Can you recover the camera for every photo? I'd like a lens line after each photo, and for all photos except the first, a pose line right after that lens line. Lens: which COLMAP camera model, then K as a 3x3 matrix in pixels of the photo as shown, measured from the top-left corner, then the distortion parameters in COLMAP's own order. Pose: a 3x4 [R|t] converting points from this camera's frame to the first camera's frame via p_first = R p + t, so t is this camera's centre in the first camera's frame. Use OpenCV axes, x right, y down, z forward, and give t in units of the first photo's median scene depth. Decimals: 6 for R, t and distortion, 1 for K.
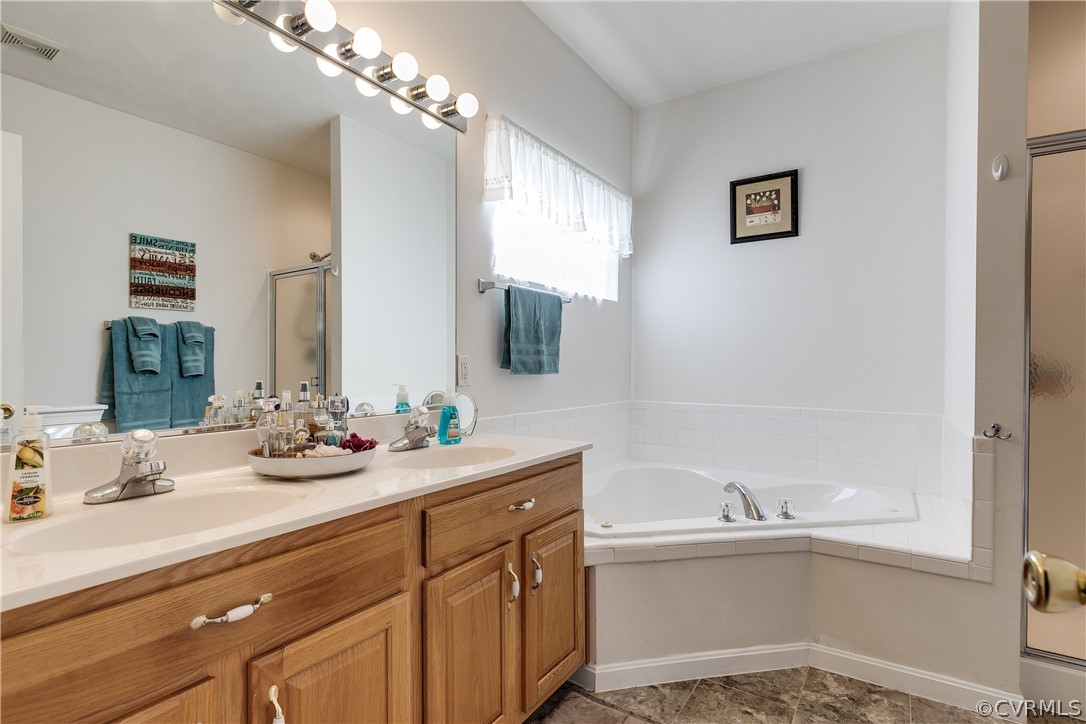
lens RADIAL K [[544.9, 0, 535.1], [0, 544.9, 366.2], [0, 0, 1]] dist [-0.004769, -0.002777]
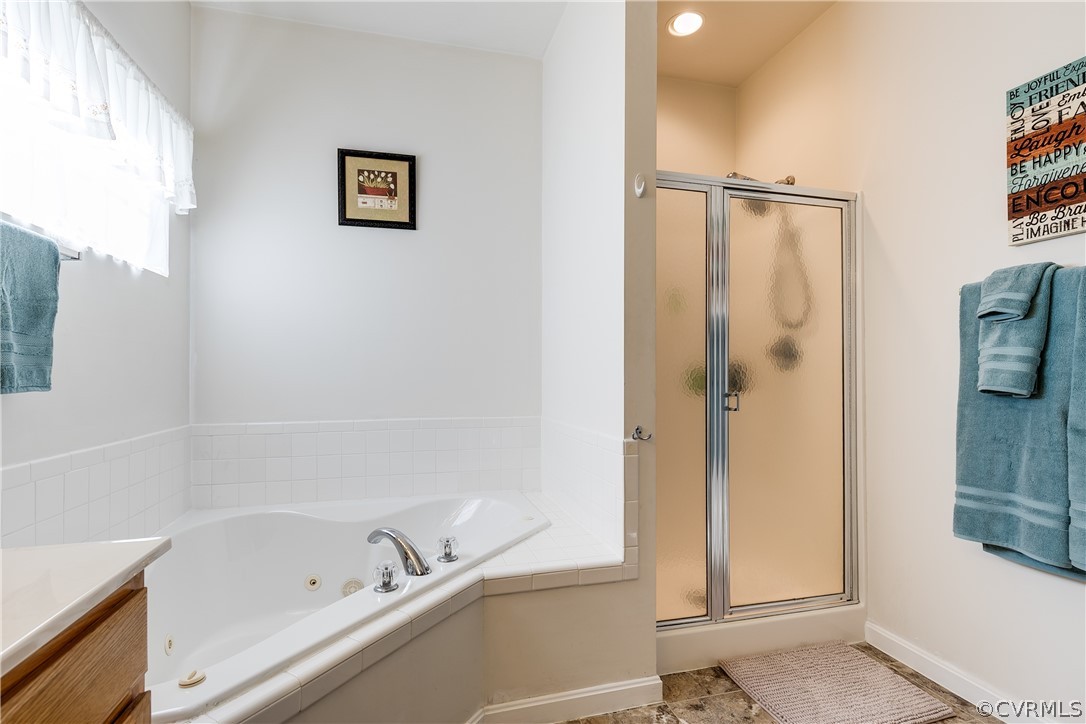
lens RADIAL K [[503.3, 0, 543.6], [0, 503.3, 367.6], [0, 0, 1]] dist [0.001999, 0.000445]
pose [[0.661545, 0.000700, 0.749906, -0.008792], [0.007194, 0.999948, -0.007279, -0.001784], [-0.749871, 0.010210, 0.661505, 0.423503]]
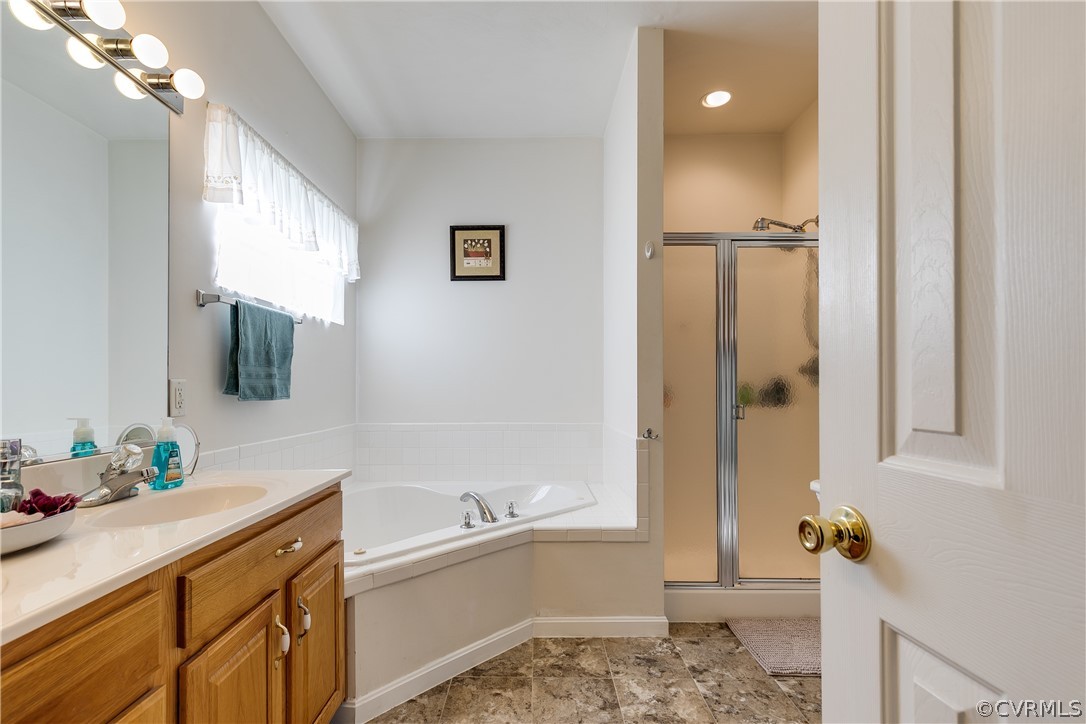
lens RADIAL K [[503.3, 0, 542.6], [0, 503.3, 377.8], [0, 0, 1]] dist [0.001999, 0.000445]
pose [[0.827407, 0.003163, 0.561593, -0.108507], [0.008070, 0.999814, -0.017521, -0.004930], [-0.561544, 0.019029, 0.827228, 0.052245]]
